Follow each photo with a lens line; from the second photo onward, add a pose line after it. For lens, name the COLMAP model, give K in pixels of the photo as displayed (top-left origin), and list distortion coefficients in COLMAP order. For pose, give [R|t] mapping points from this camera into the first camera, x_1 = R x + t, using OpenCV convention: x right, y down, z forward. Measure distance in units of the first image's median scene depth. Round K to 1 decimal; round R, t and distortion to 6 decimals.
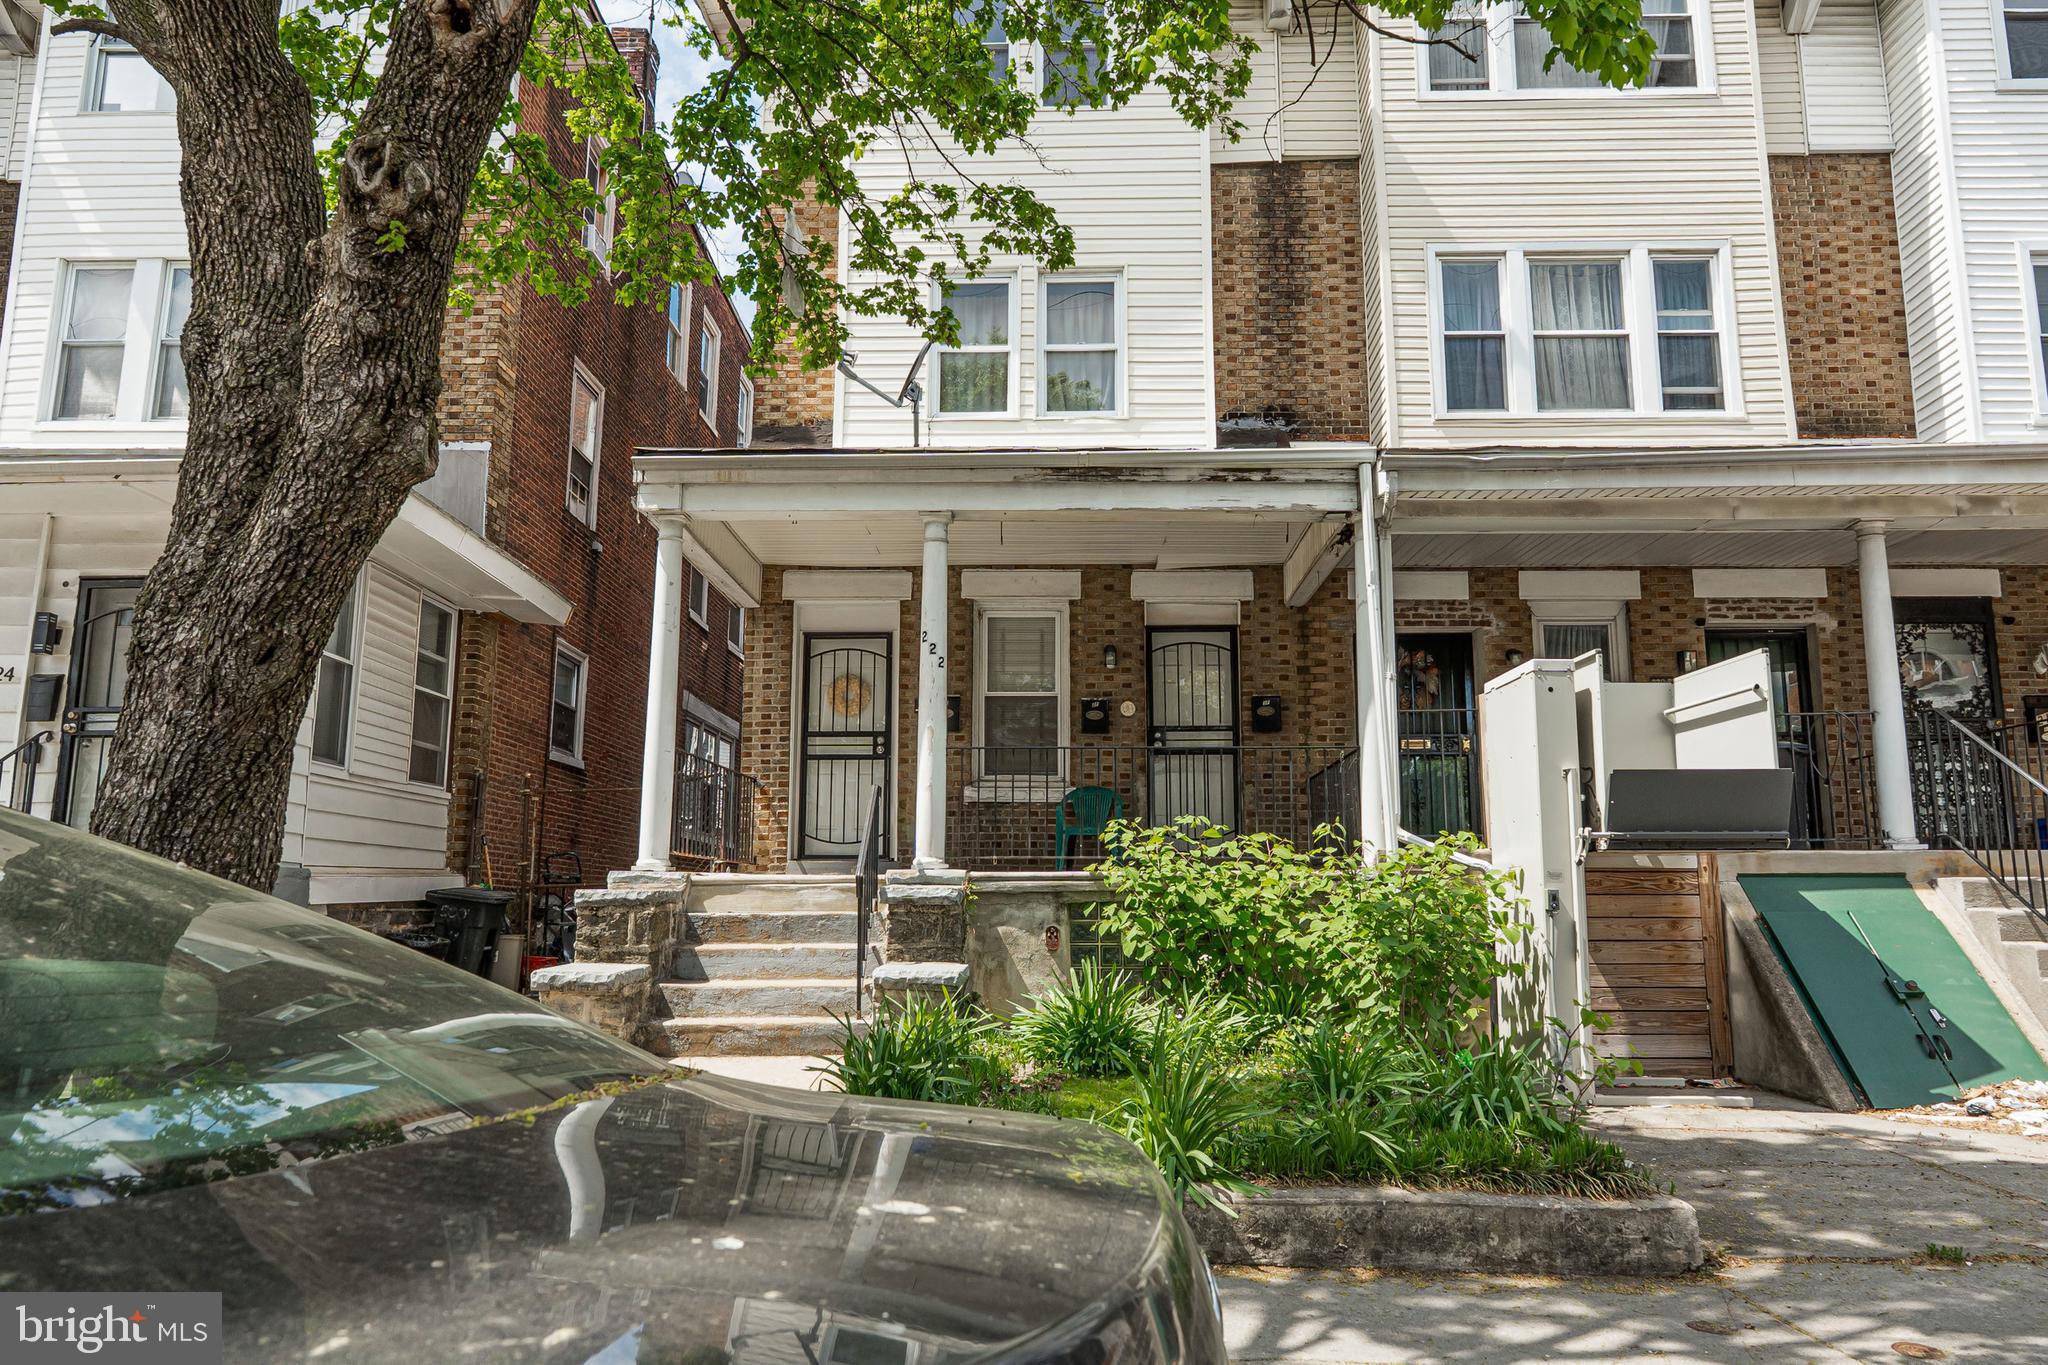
lens RADIAL K [[1398.8, 0, 1025.9], [0, 1398.8, 682.7], [0, 0, 1]] dist [-0.005161, -0.002783]
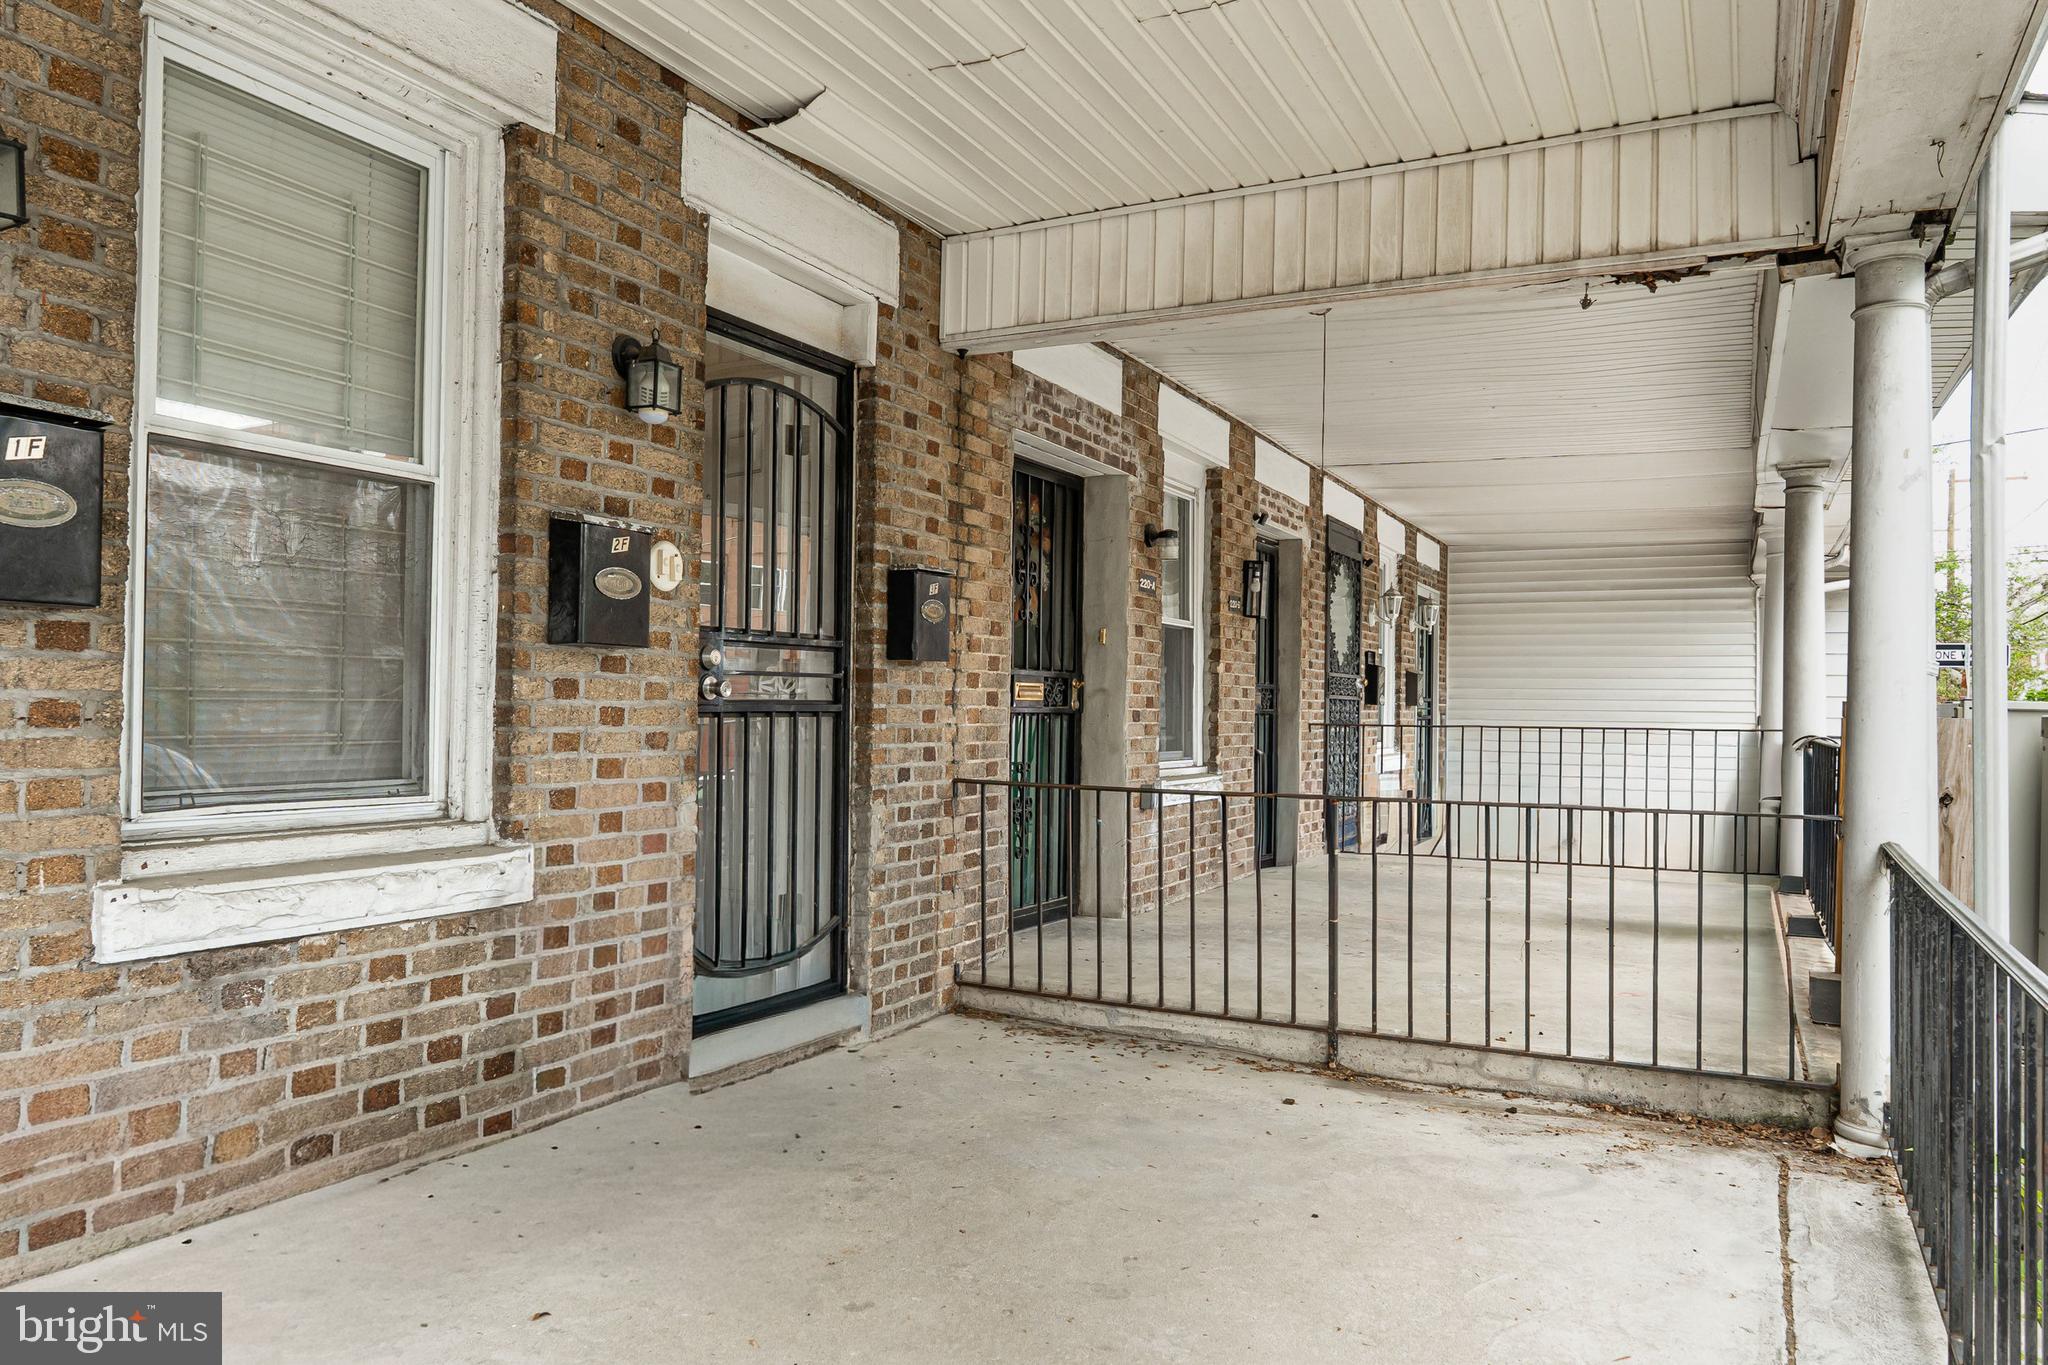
lens RADIAL K [[1398.8, 0, 1026.1], [0, 1398.8, 685.8], [0, 0, 1]] dist [-0.005161, -0.002783]
pose [[0.428458, 0.017283, 0.903396, -0.162416], [-0.160863, 0.985304, 0.057444, 0.013994], [-0.889127, -0.169936, 0.424941, 0.794997]]
